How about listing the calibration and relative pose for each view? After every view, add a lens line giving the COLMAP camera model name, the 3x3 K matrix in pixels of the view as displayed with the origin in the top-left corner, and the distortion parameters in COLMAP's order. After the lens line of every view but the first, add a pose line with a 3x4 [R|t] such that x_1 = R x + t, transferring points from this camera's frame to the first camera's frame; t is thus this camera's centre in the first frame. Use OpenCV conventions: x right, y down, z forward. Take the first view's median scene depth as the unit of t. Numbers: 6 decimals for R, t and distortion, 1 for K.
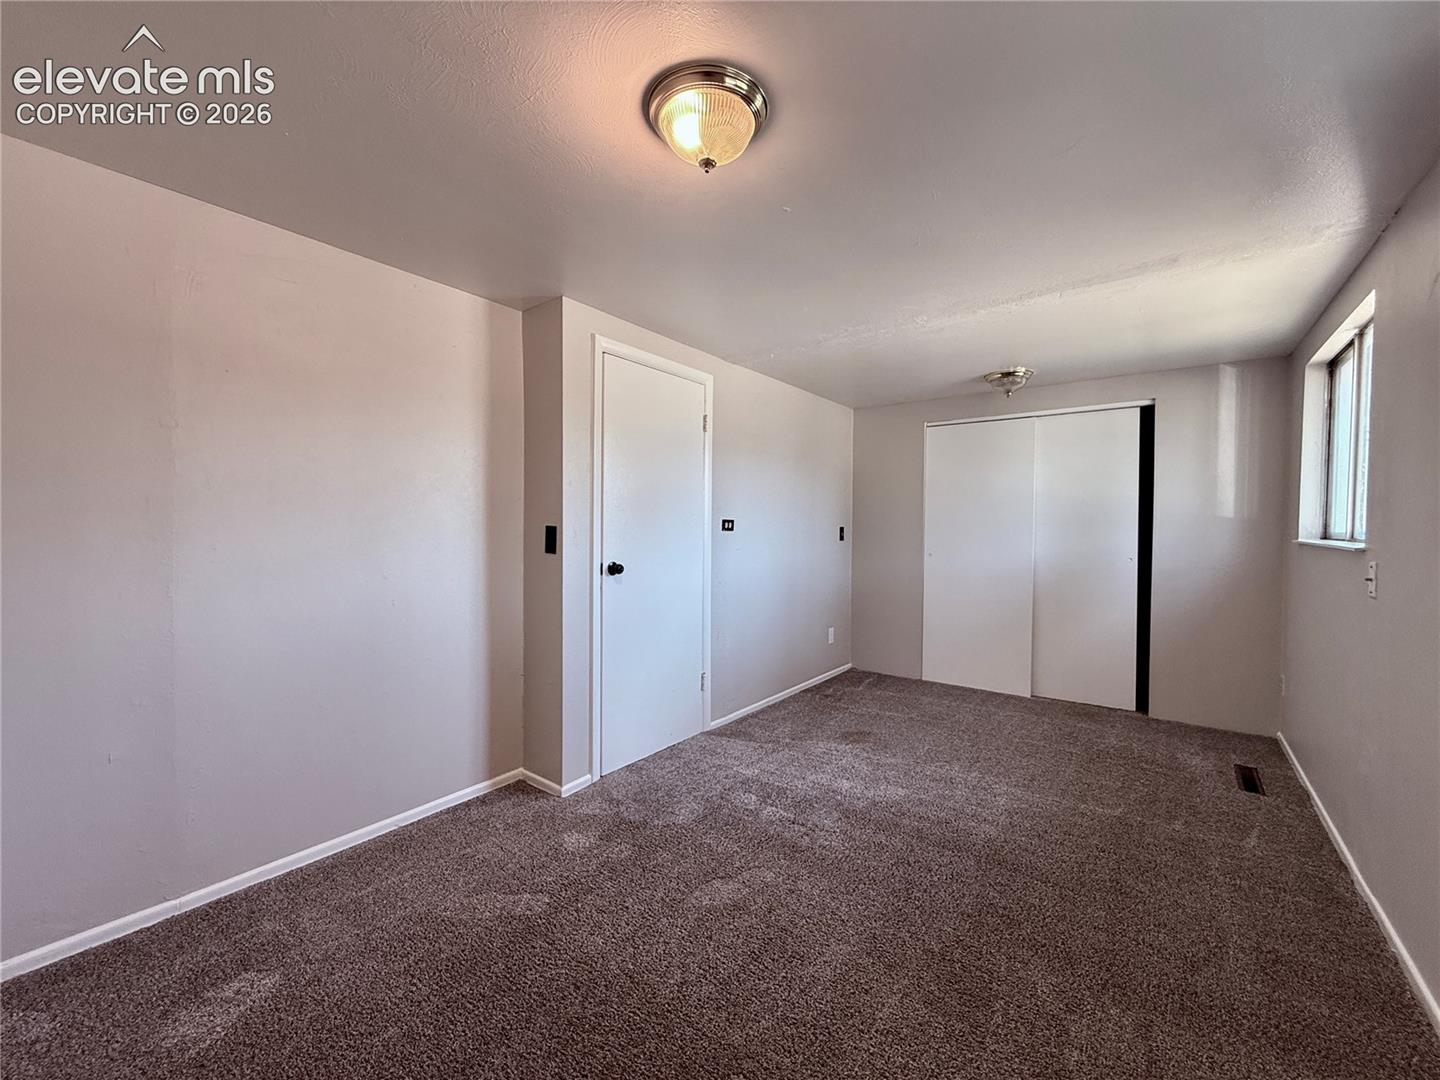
lens RADIAL K [[567.2, 0, 711.5], [0, 567.2, 539.9], [0, 0, 1]] dist [-0.000803, 0.000145]
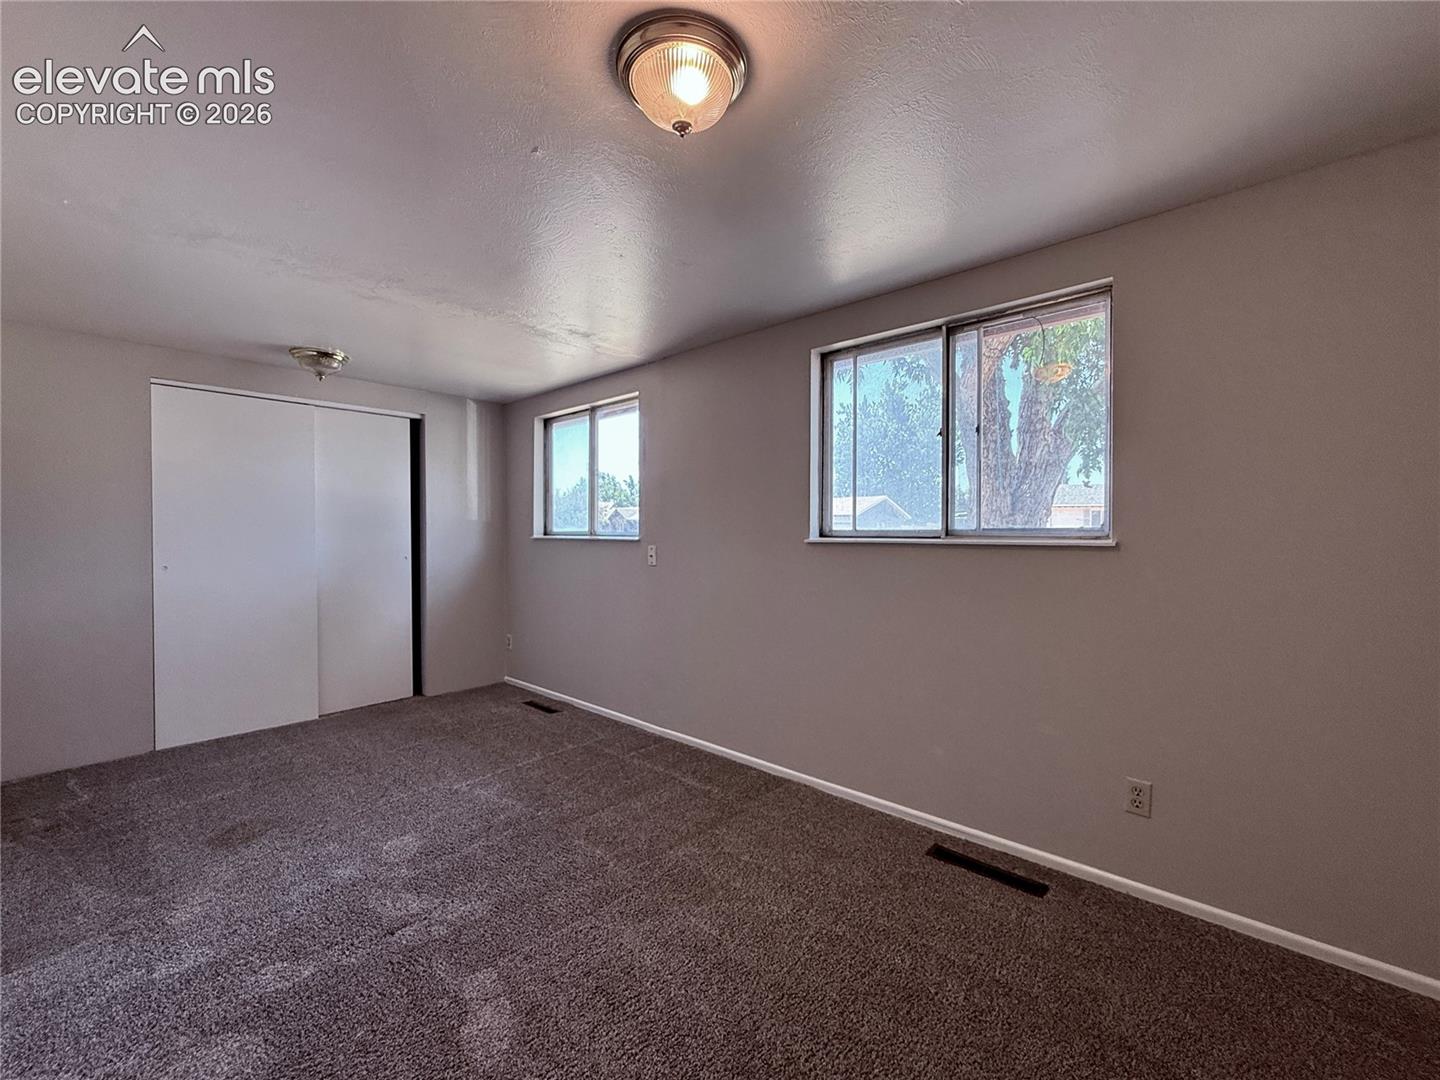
lens RADIAL K [[608.0, 0, 704.1], [0, 608.0, 548.5], [0, 0, 1]] dist [-0.001428, -0.000121]
pose [[0.092572, -0.033689, 0.995136, -0.370484], [0.026279, 0.999162, 0.031380, -0.005793], [-0.995359, 0.023246, 0.093380, 0.330999]]
